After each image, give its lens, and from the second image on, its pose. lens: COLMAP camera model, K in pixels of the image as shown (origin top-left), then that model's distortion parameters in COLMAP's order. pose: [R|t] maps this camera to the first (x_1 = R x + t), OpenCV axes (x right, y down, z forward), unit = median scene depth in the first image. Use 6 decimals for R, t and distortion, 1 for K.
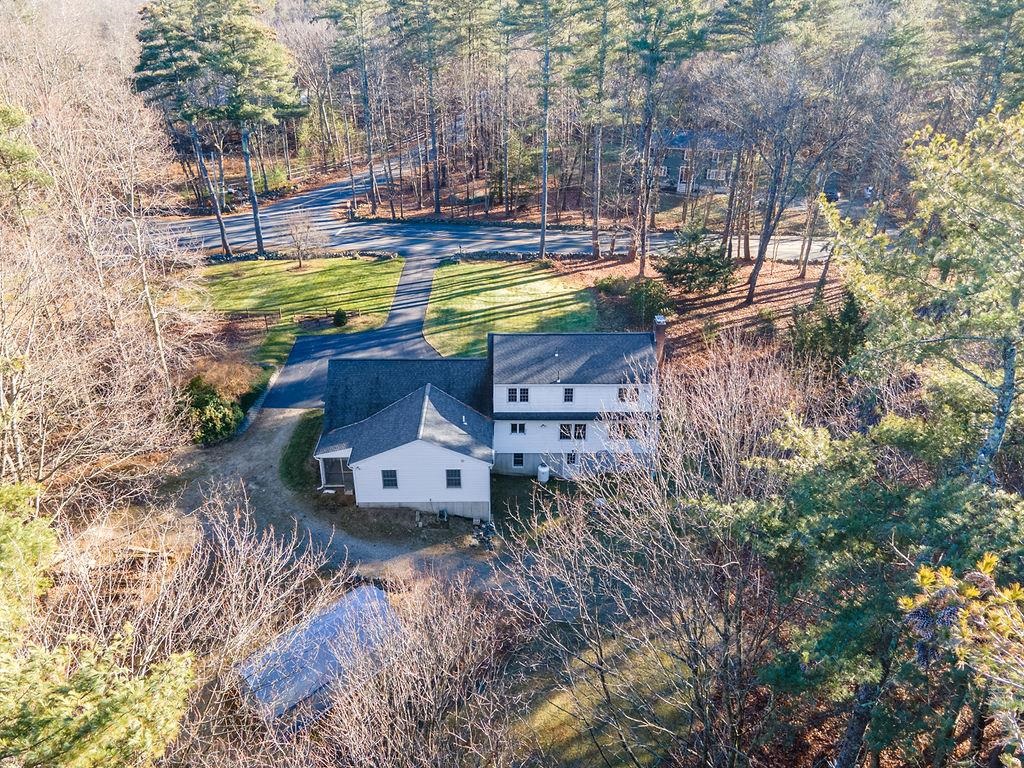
lens RADIAL K [[765.2, 0, 515.5], [0, 765.2, 385.1], [0, 0, 1]] dist [0.019637, 0.019821]
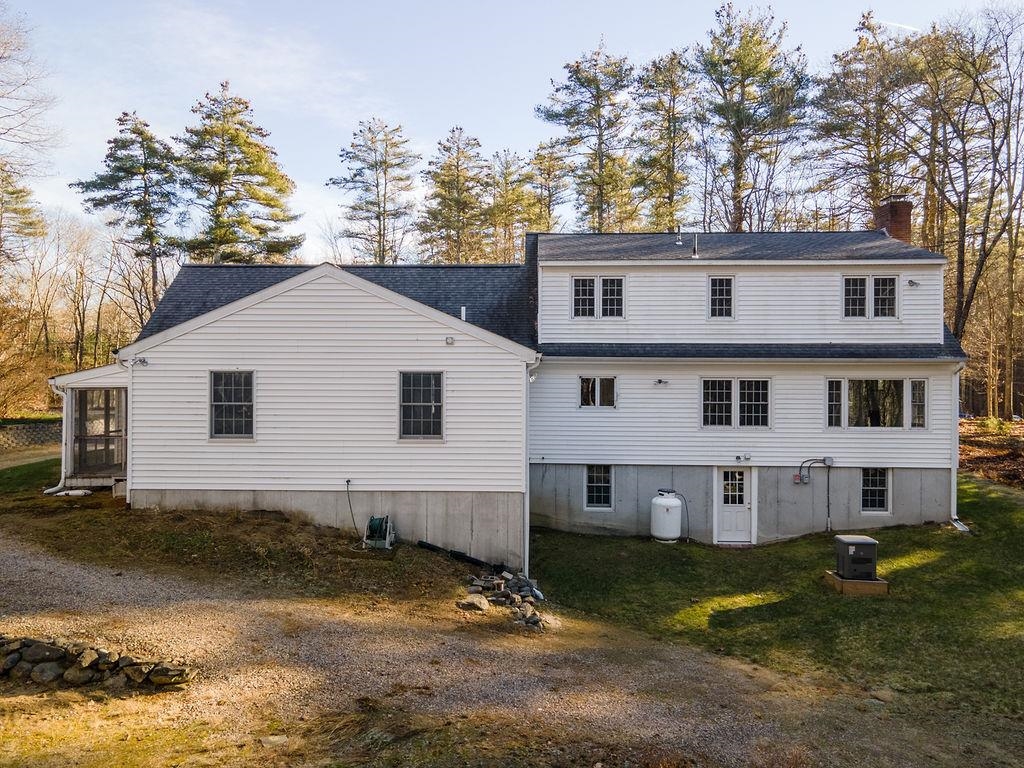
lens RADIAL K [[765.2, 0, 505.3], [0, 765.2, 381.6], [0, 0, 1]] dist [0.019637, 0.019821]
pose [[0.998337, 0.000241, -0.057642, -0.022668], [-0.027114, 0.884418, -0.465907, 0.246511], [0.050867, 0.466695, 0.882954, 0.646971]]
